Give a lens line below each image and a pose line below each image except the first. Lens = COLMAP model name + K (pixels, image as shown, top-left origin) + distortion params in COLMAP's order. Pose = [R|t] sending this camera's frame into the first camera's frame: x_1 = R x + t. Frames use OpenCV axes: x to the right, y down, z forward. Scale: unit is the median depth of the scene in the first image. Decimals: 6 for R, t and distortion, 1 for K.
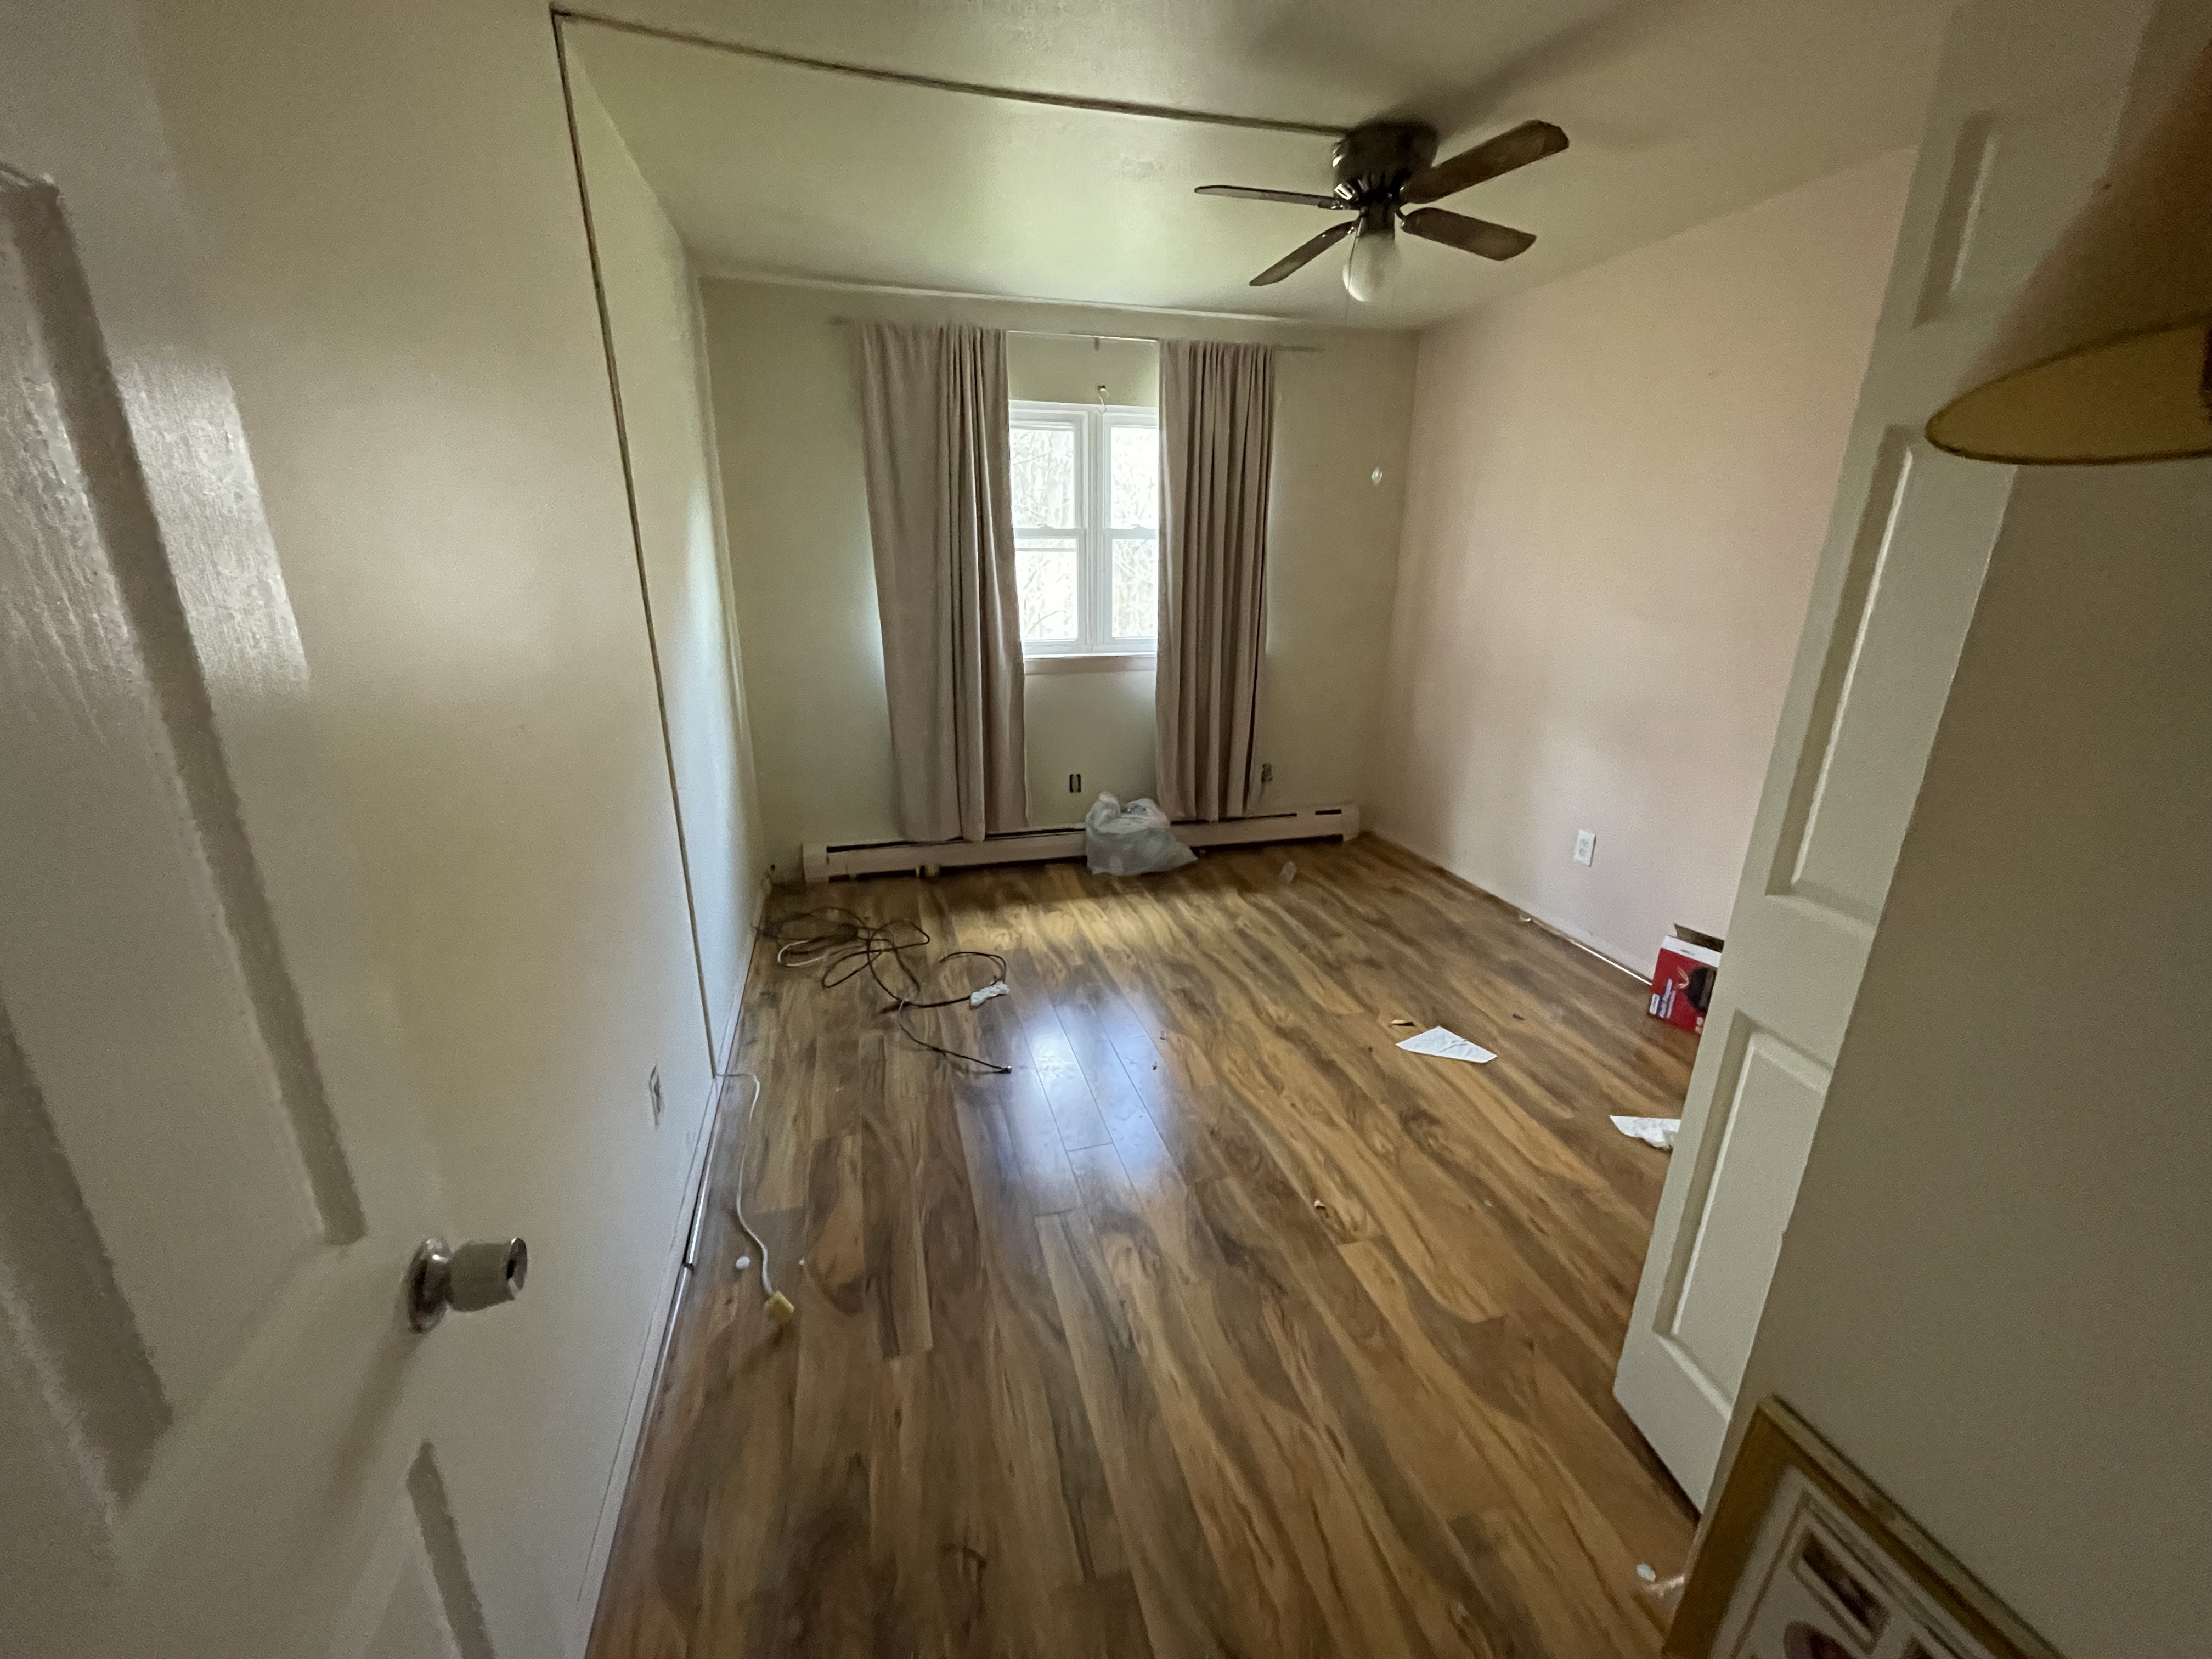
lens RADIAL K [[892.9, 0, 1112.1], [0, 892.9, 826.2], [0, 0, 1]] dist [0.006644, -0.000581]
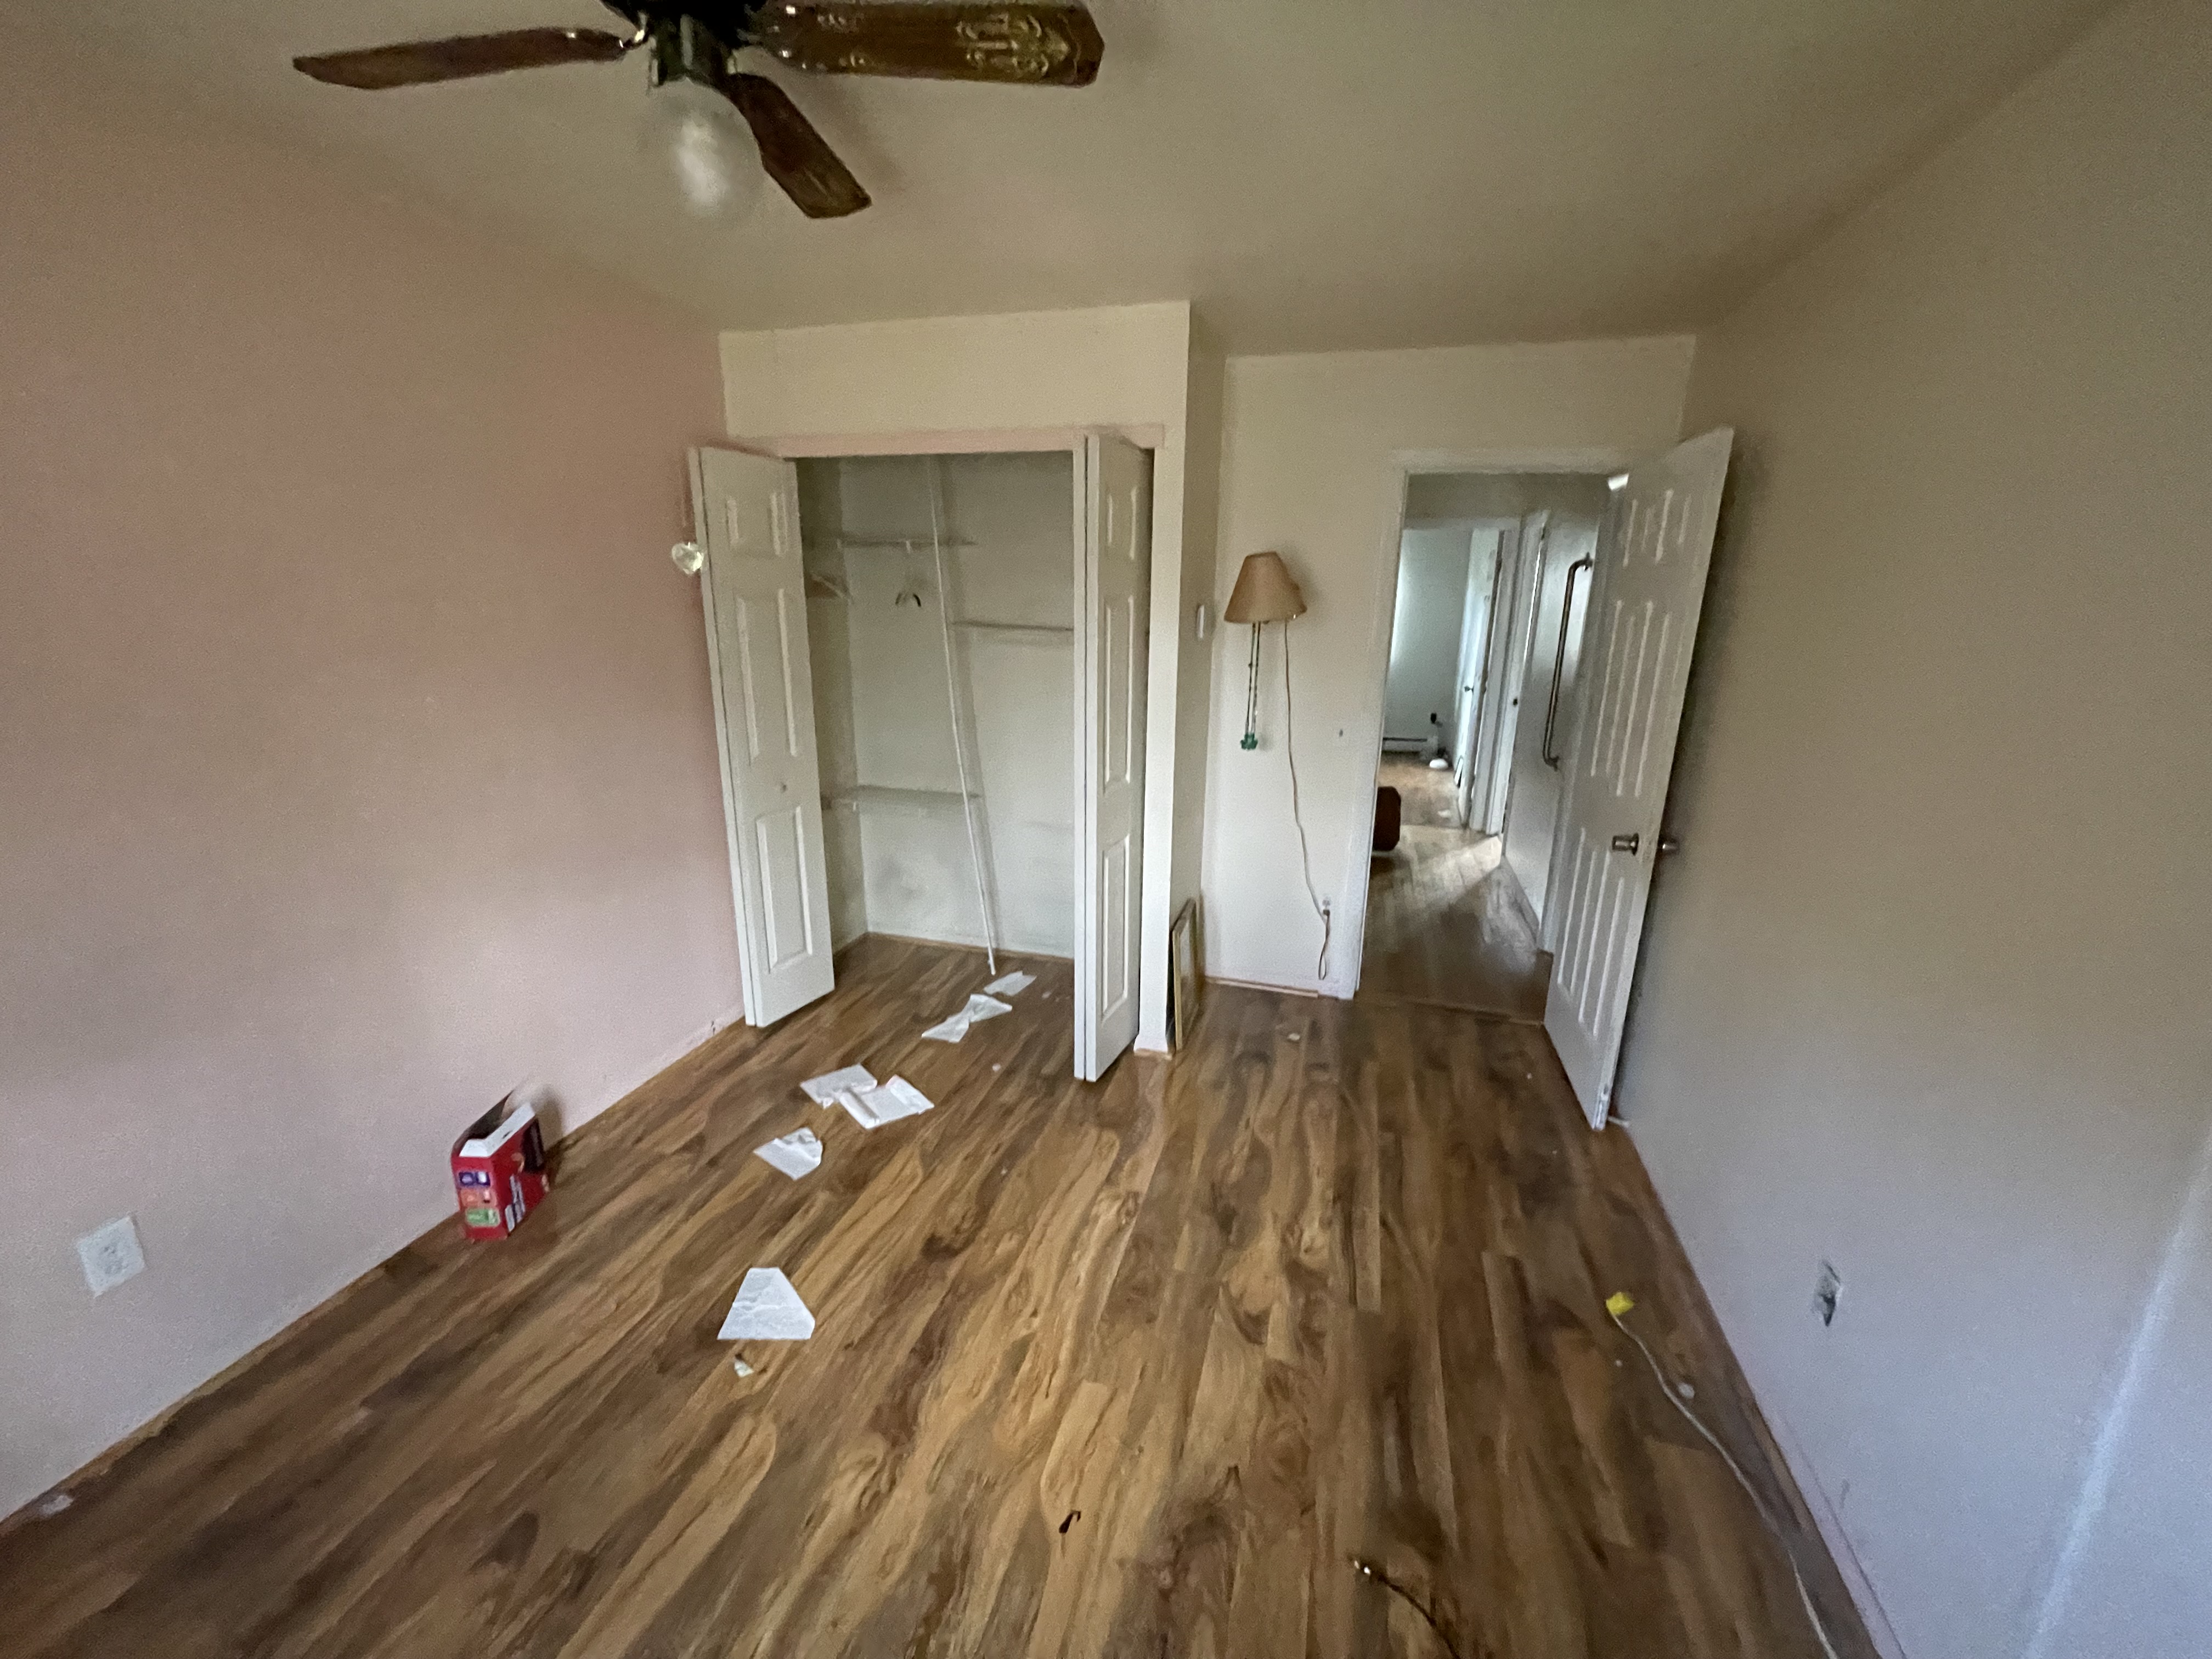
lens RADIAL K [[892.9, 0, 1114.4], [0, 892.9, 833.7], [0, 0, 1]] dist [0.006644, -0.000581]
pose [[-0.854752, -0.158406, 0.494274, -0.218162], [0.131115, 0.855508, 0.500914, -0.514666], [-0.502203, 0.492964, -0.710478, 1.428010]]
